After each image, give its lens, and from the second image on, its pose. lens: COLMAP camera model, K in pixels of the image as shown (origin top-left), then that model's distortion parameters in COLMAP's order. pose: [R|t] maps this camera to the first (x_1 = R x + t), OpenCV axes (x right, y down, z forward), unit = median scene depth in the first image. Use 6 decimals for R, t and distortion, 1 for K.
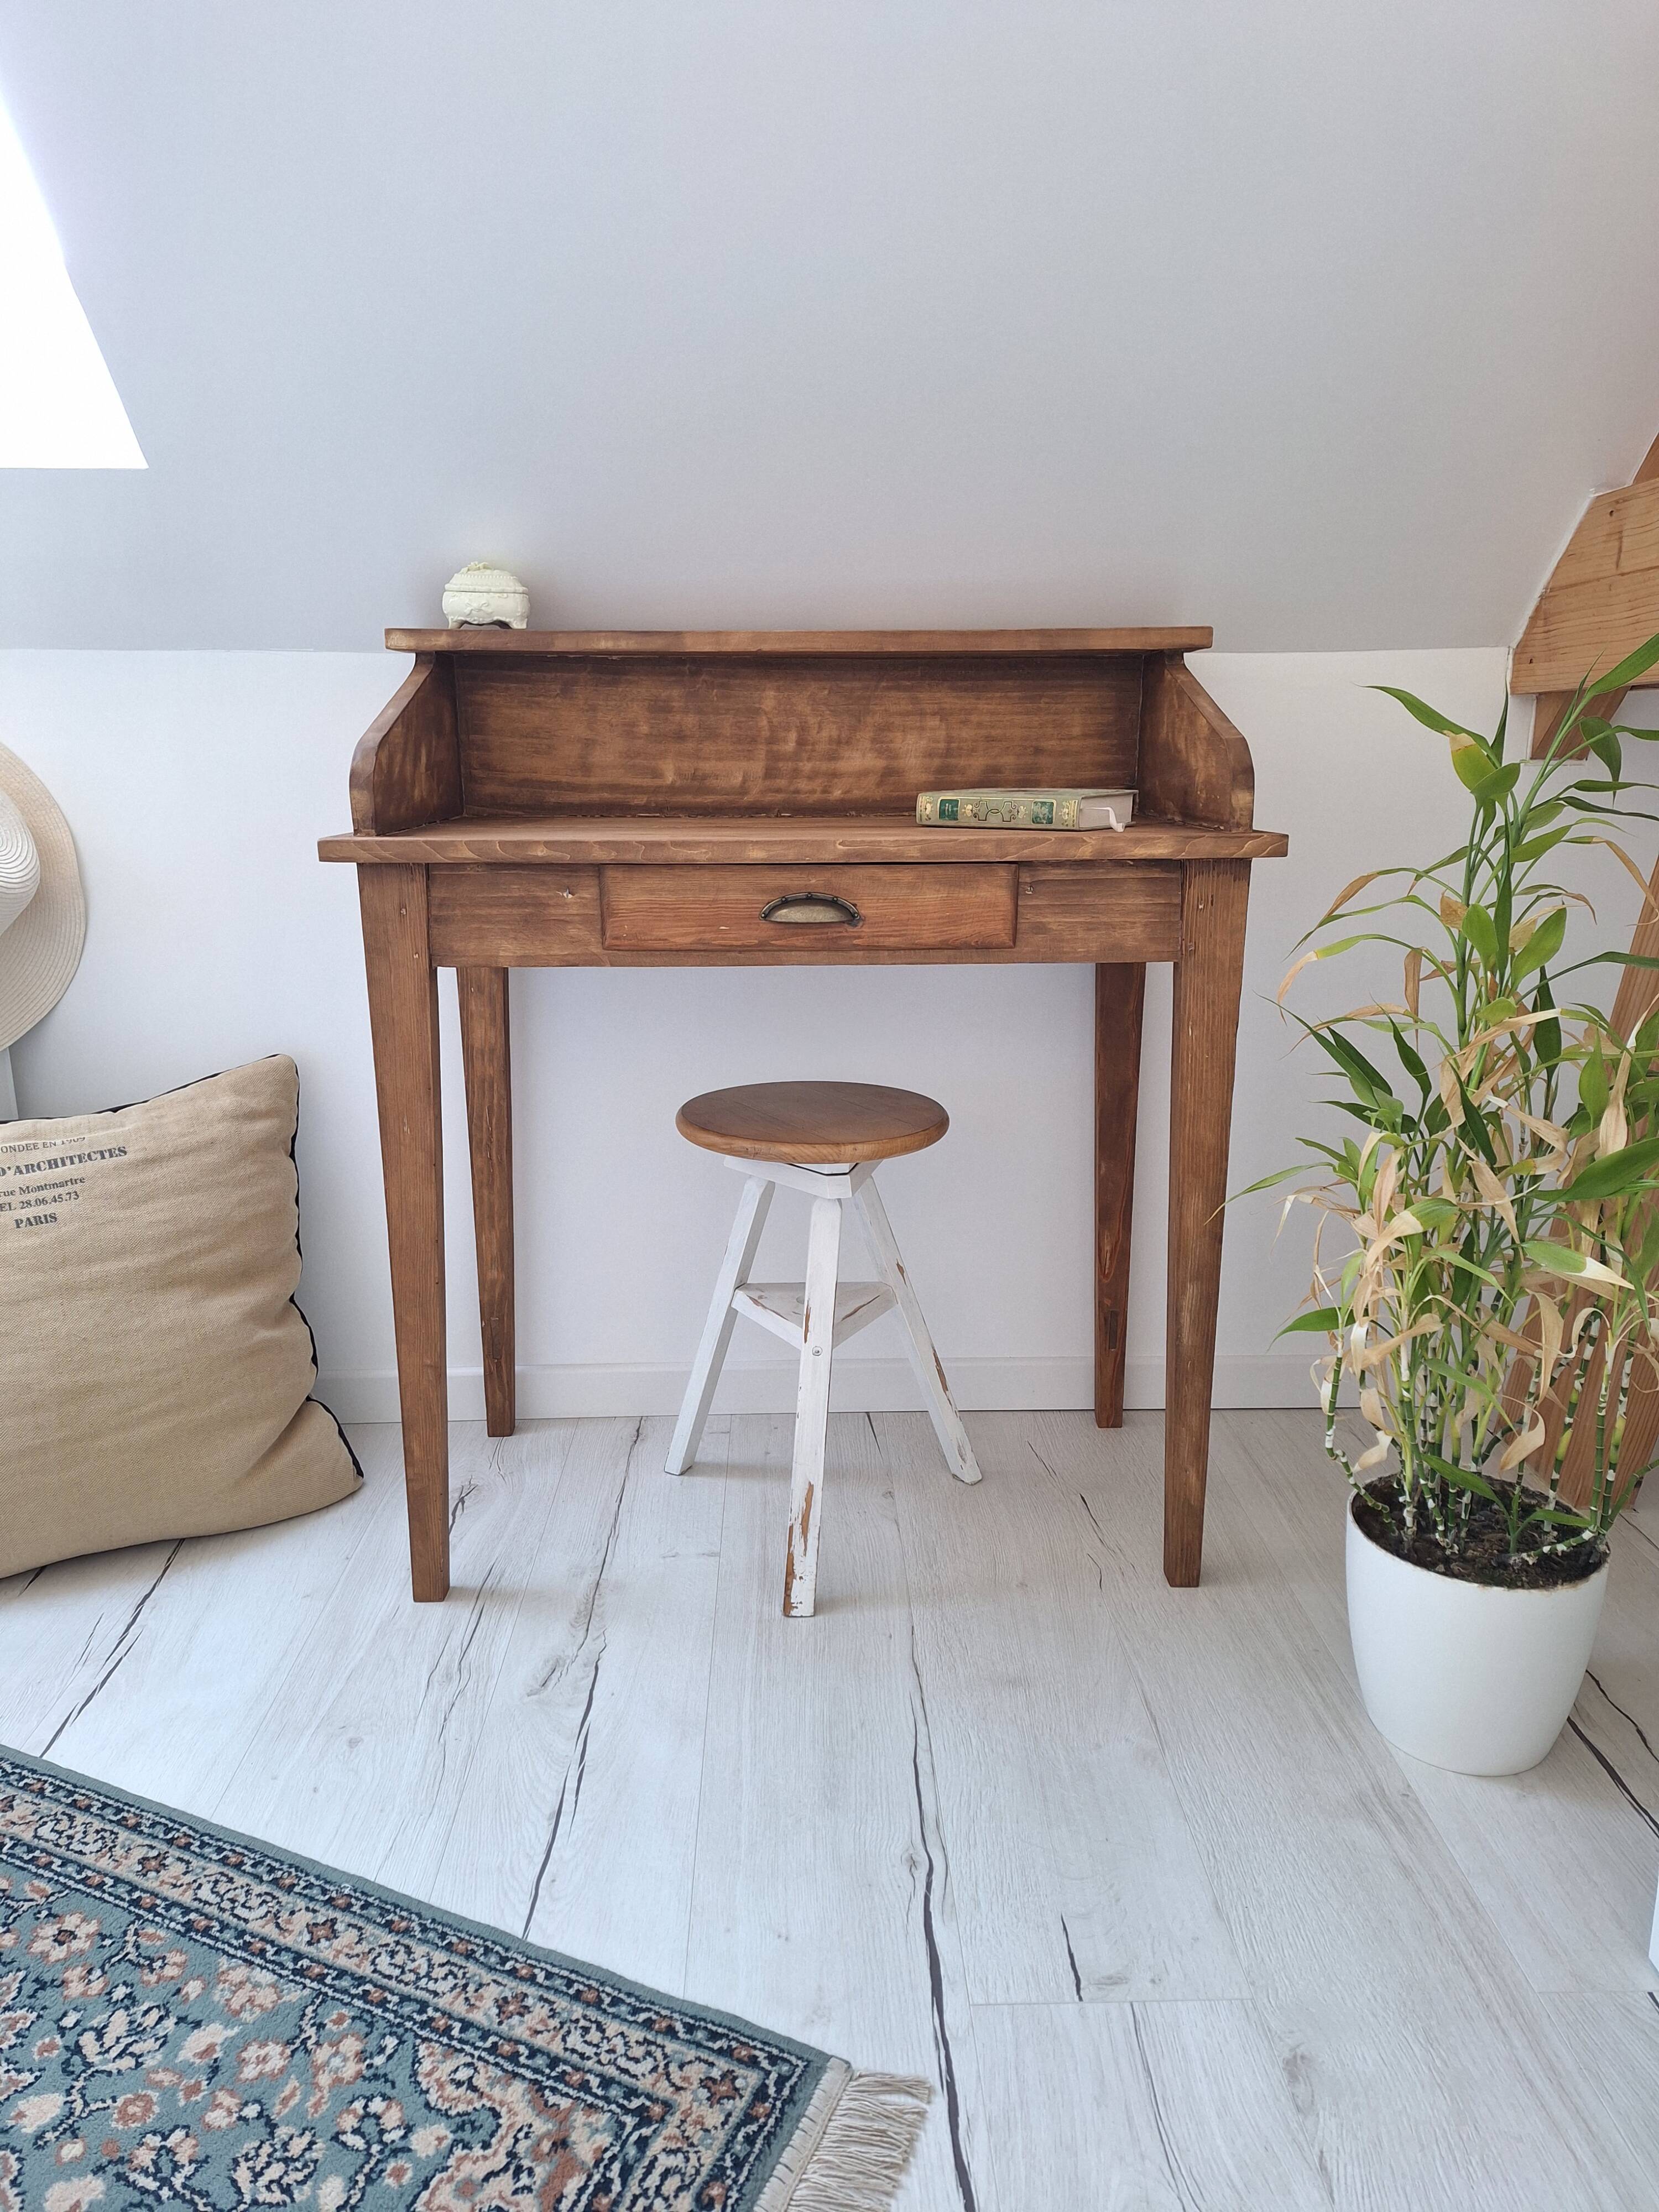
lens RADIAL K [[1531.6, 0, 824.8], [0, 1531.6, 1120.0], [0, 0, 1]] dist [0.084488, -0.082227]
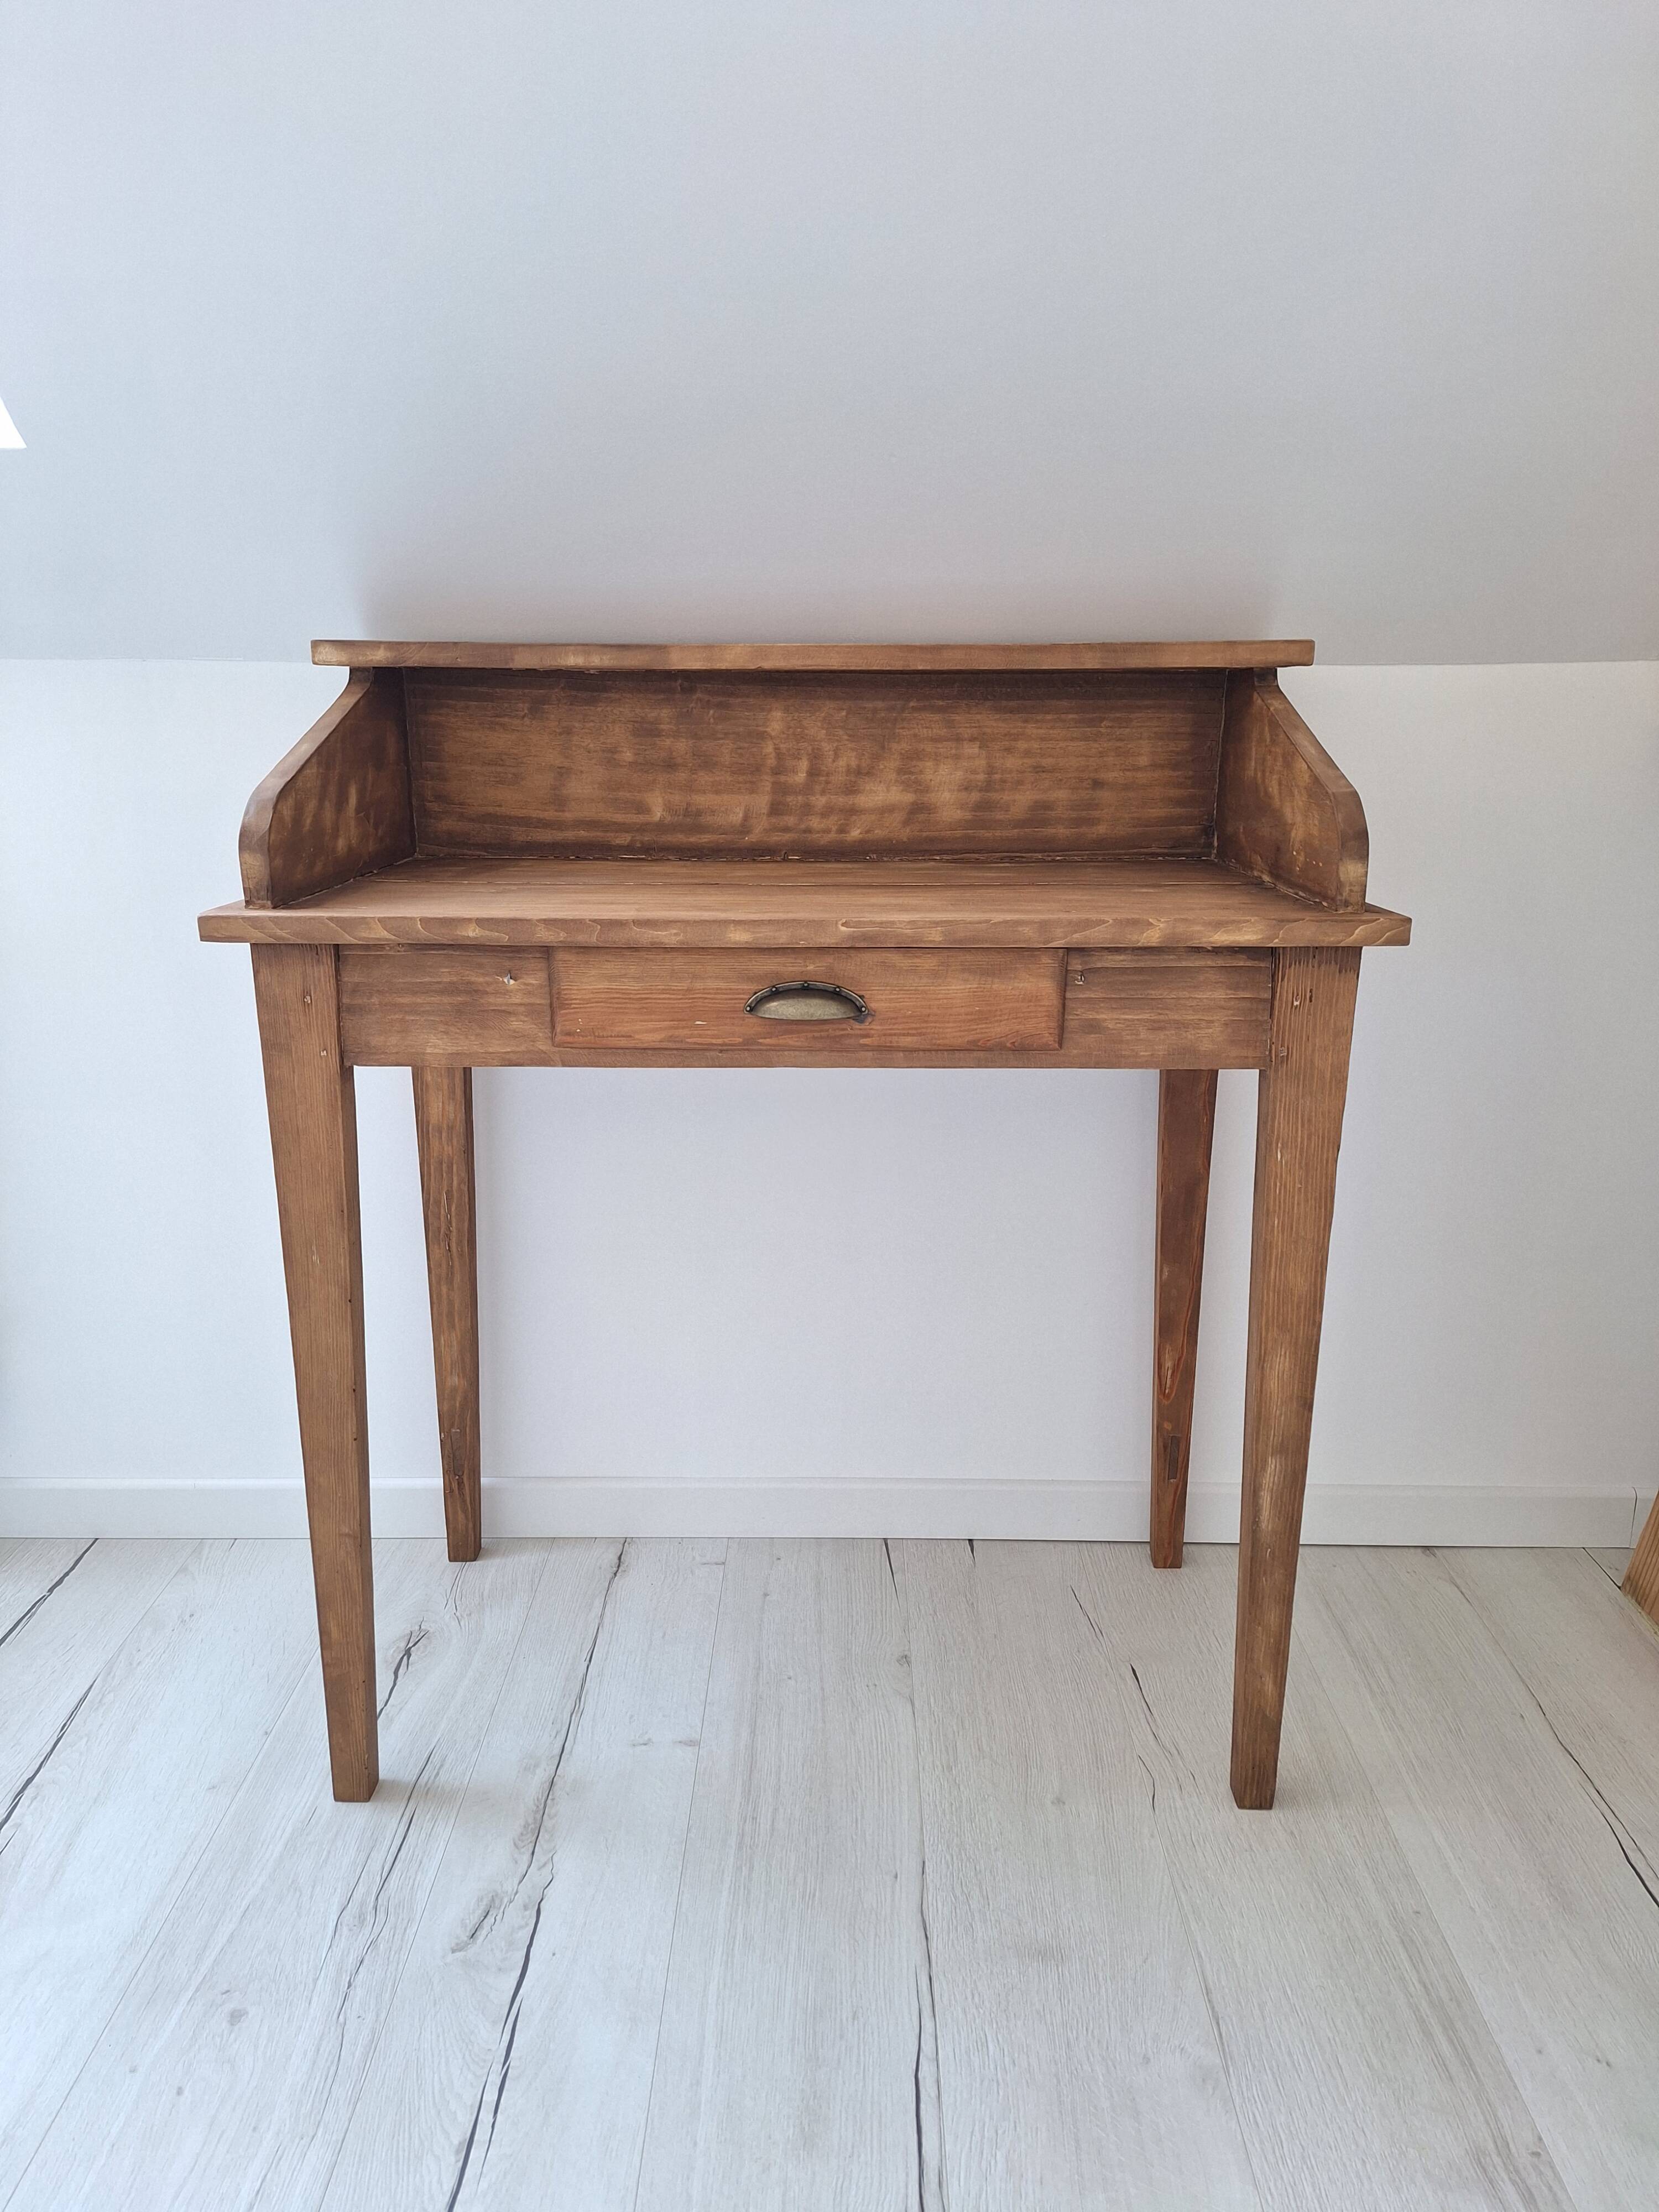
lens RADIAL K [[1527.2, 0, 822.2], [0, 1527.2, 1124.5], [0, 0, 1]] dist [0.090109, -0.096227]
pose [[0.999151, 0.015713, -0.038083, 0.027859], [-0.014568, 0.999439, 0.030151, -0.089904], [0.038536, -0.029571, 0.998820, 0.179551]]
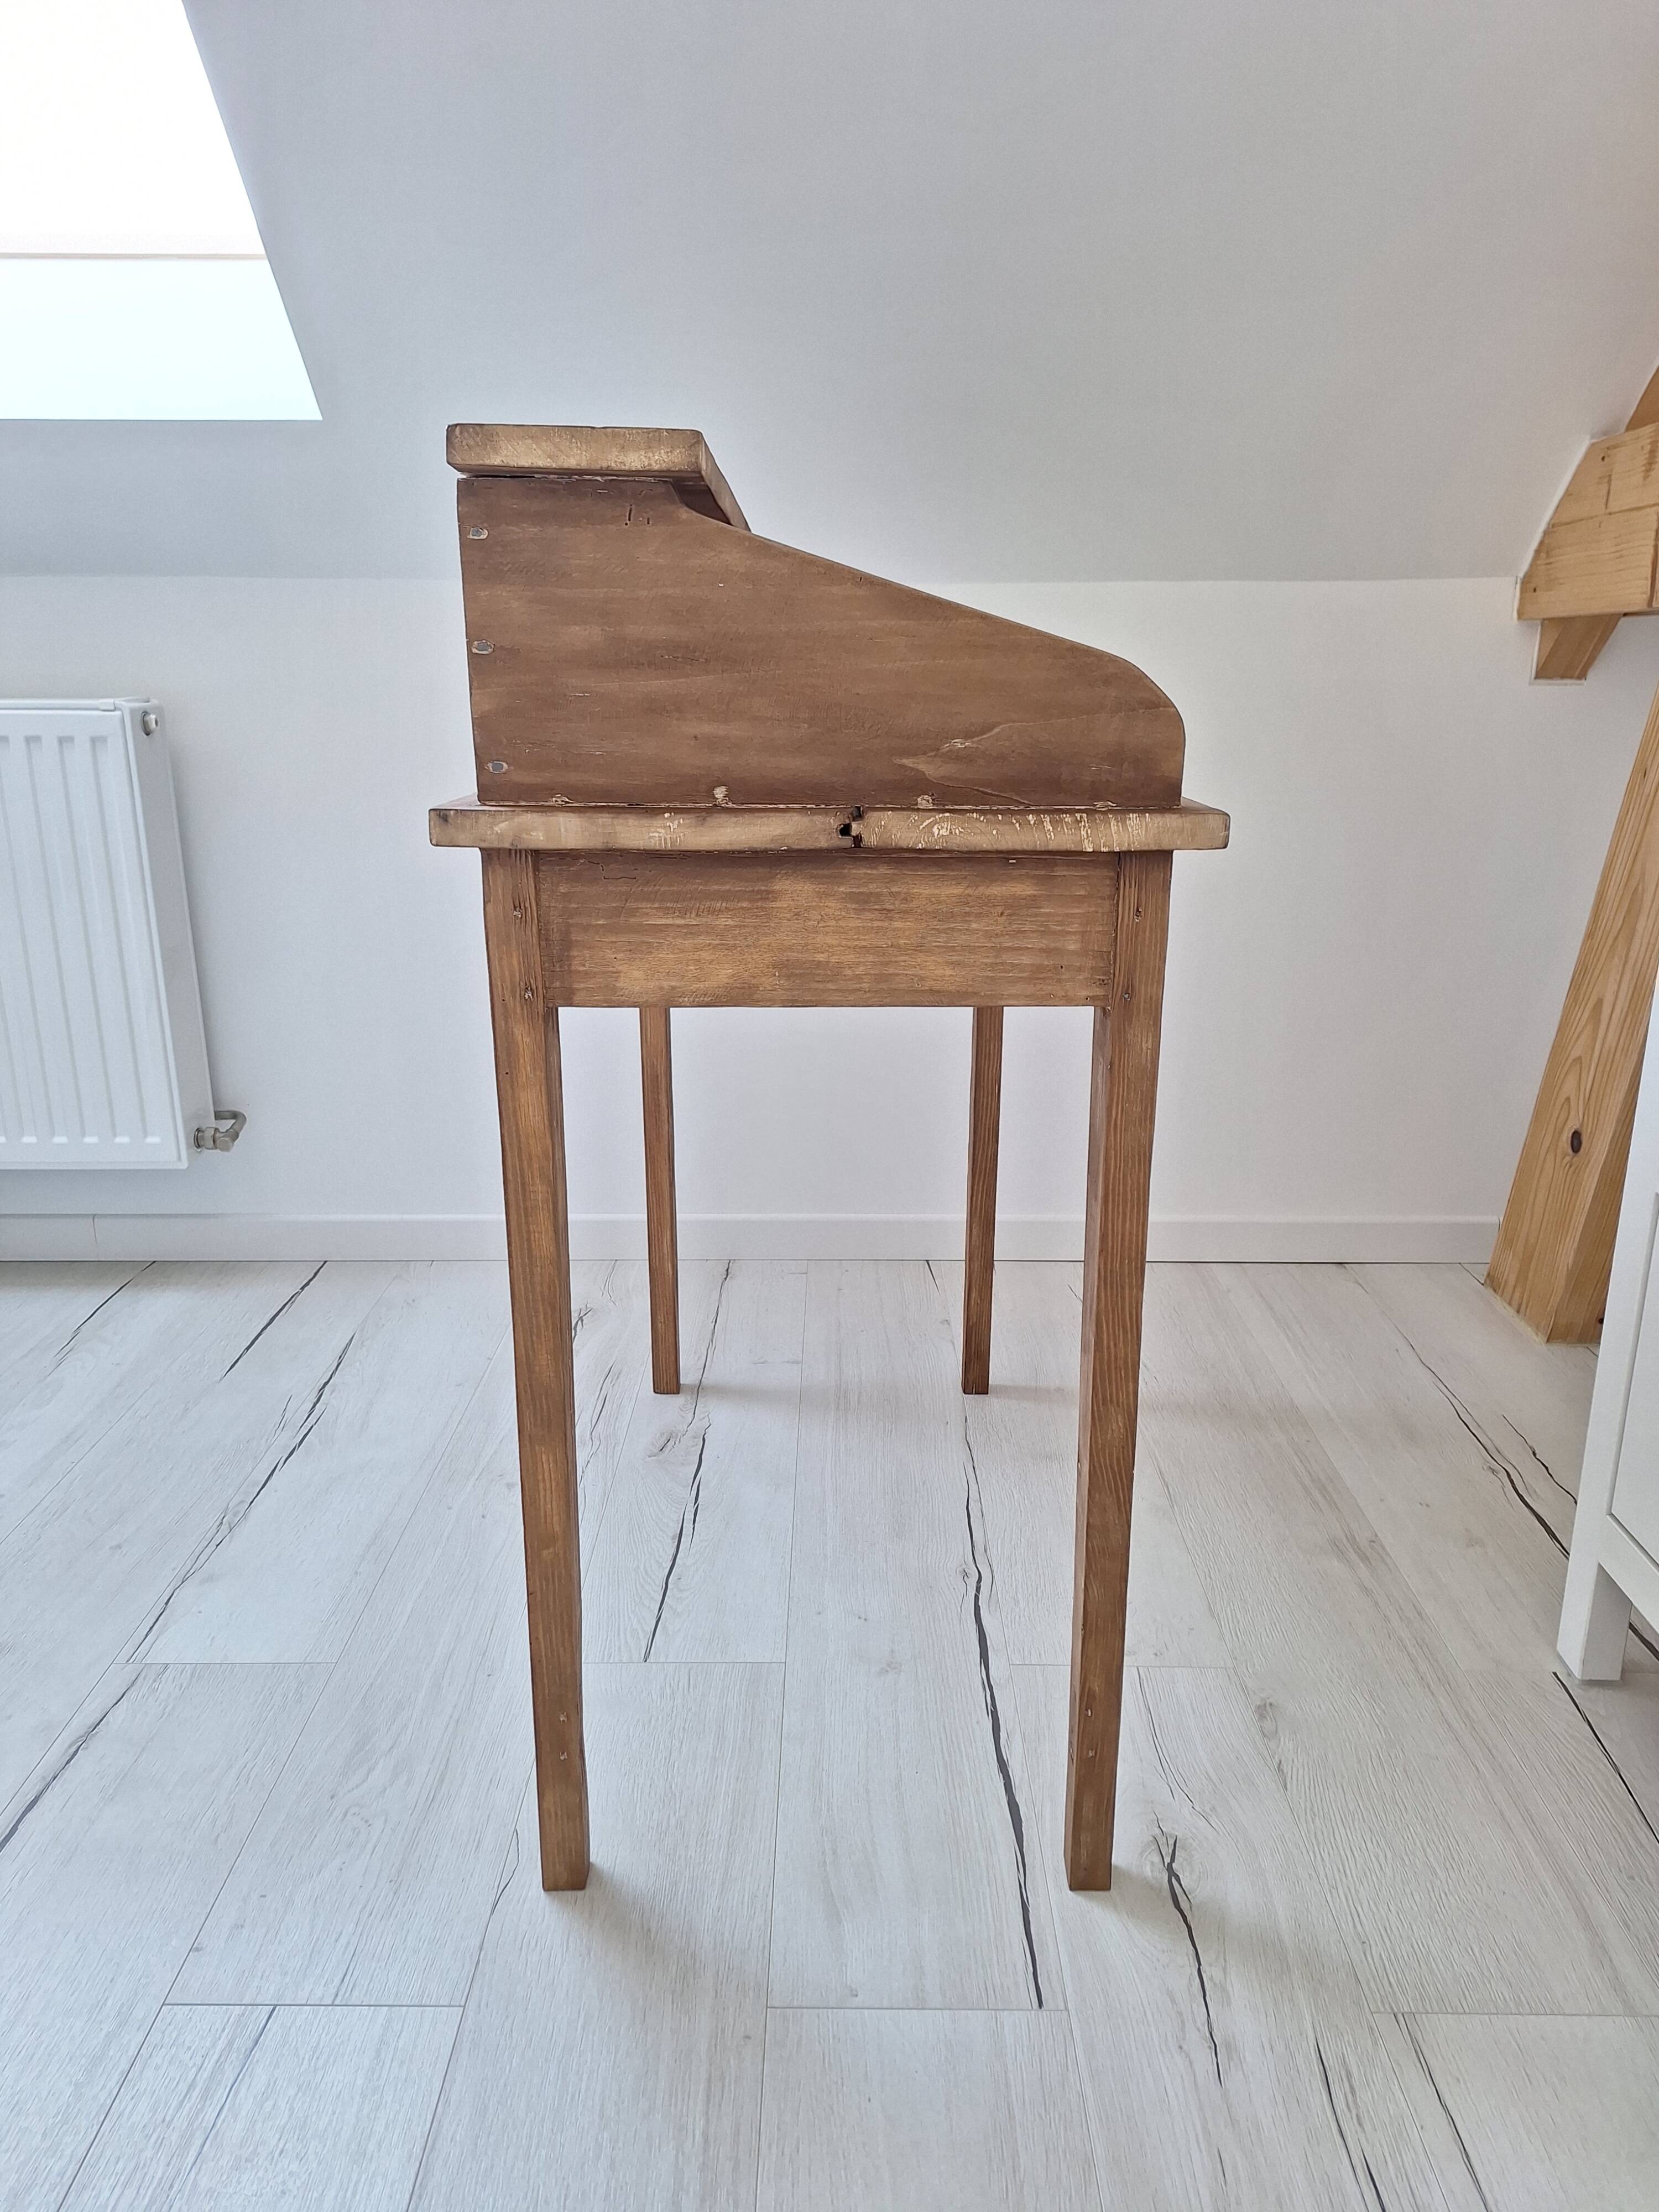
lens RADIAL K [[1550.6, 0, 826.2], [0, 1550.6, 1104.5], [0, 0, 1]] dist [0.108985, -0.118946]
pose [[0.999417, 0.013486, -0.031380, -0.016406], [-0.012312, 0.999229, 0.037294, 0.044077], [0.031859, -0.036885, 0.998812, -0.192968]]
